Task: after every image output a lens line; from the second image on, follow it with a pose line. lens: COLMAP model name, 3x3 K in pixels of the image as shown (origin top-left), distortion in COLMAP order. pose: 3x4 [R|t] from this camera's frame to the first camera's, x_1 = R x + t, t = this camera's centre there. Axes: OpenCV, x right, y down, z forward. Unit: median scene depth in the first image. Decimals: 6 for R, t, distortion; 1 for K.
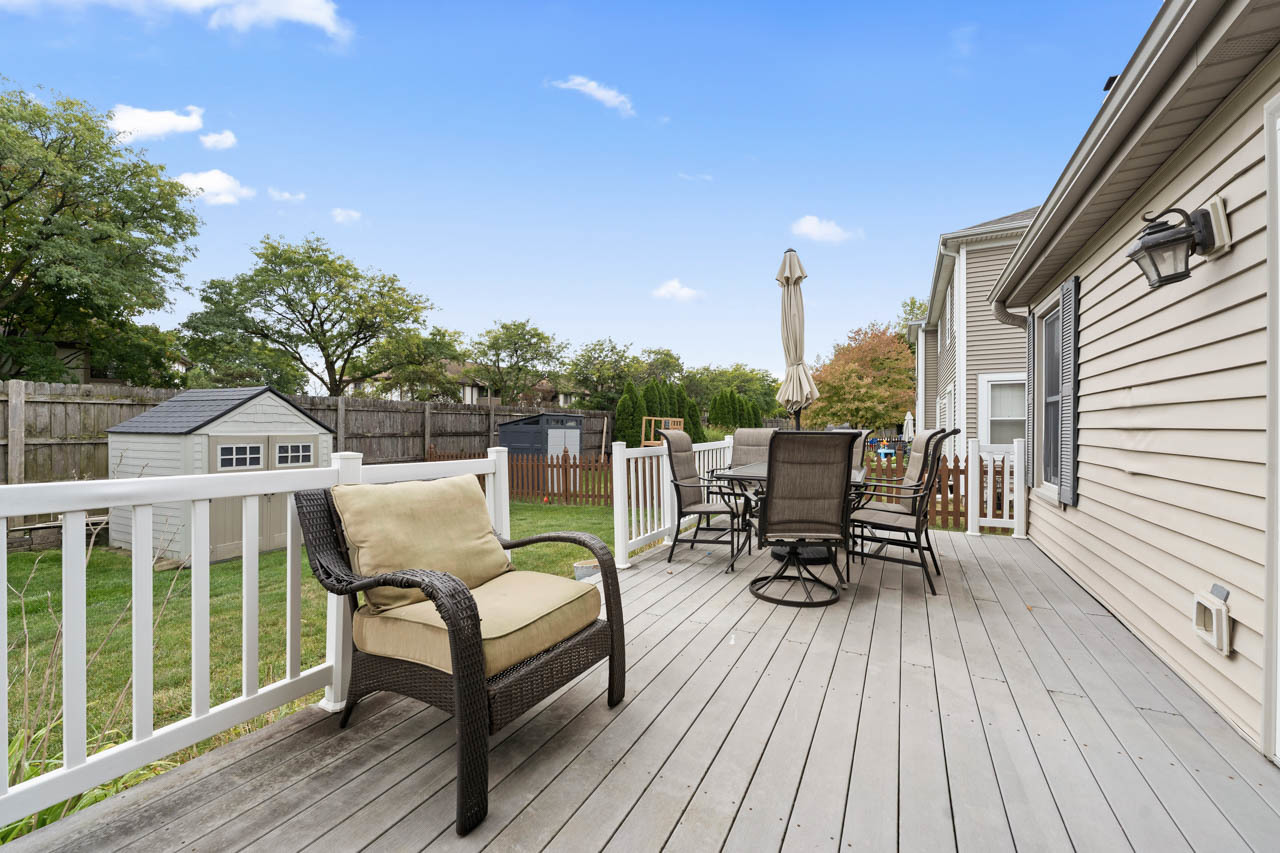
lens RADIAL K [[518.5, 0, 637.2], [0, 518.5, 427.2], [0, 0, 1]] dist [0.000698, 0.000092]
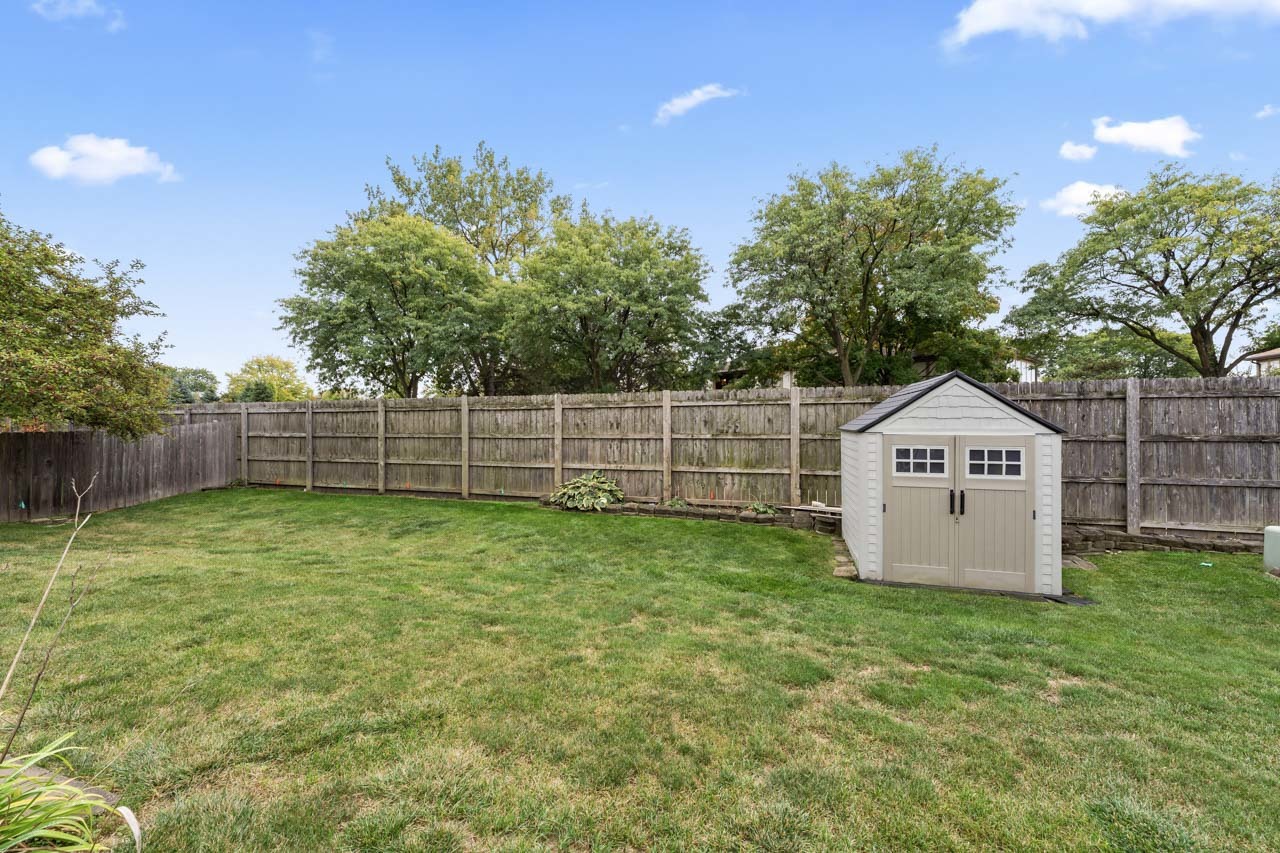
lens RADIAL K [[518.5, 0, 630.2], [0, 518.5, 414.4], [0, 0, 1]] dist [0.000698, 0.000092]
pose [[0.137190, -0.021881, -0.990303, -0.013650], [-0.001345, 0.999751, -0.022276, 0.001833], [0.990544, 0.004388, 0.137126, 0.290310]]
